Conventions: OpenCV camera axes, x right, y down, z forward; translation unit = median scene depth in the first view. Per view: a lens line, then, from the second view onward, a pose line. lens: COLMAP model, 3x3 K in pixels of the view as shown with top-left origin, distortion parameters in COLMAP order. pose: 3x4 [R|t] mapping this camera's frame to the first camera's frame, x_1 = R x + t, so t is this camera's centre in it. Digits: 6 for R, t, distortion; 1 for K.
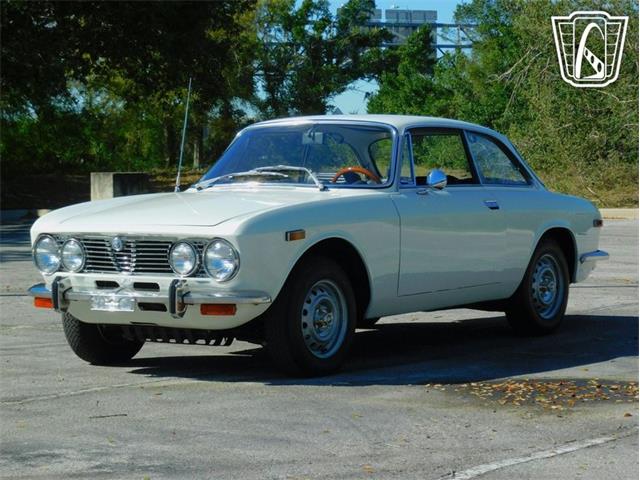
lens RADIAL K [[2518.3, 0, 320.0], [0, 2518.3, 240.0], [0, 0, 1]] dist [0.062028, -2.377764]
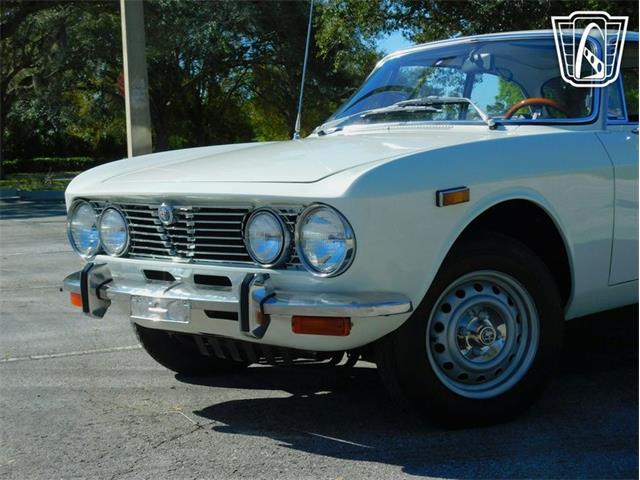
lens RADIAL K [[1372.9, 0, 320.0], [0, 1372.9, 240.0], [0, 0, 1]] dist [0.026951, 0.087078]
pose [[0.993866, -0.008464, -0.110269, -0.005125], [0.012119, 0.999398, 0.032519, -0.002524], [0.109927, -0.033656, 0.993370, 0.662157]]
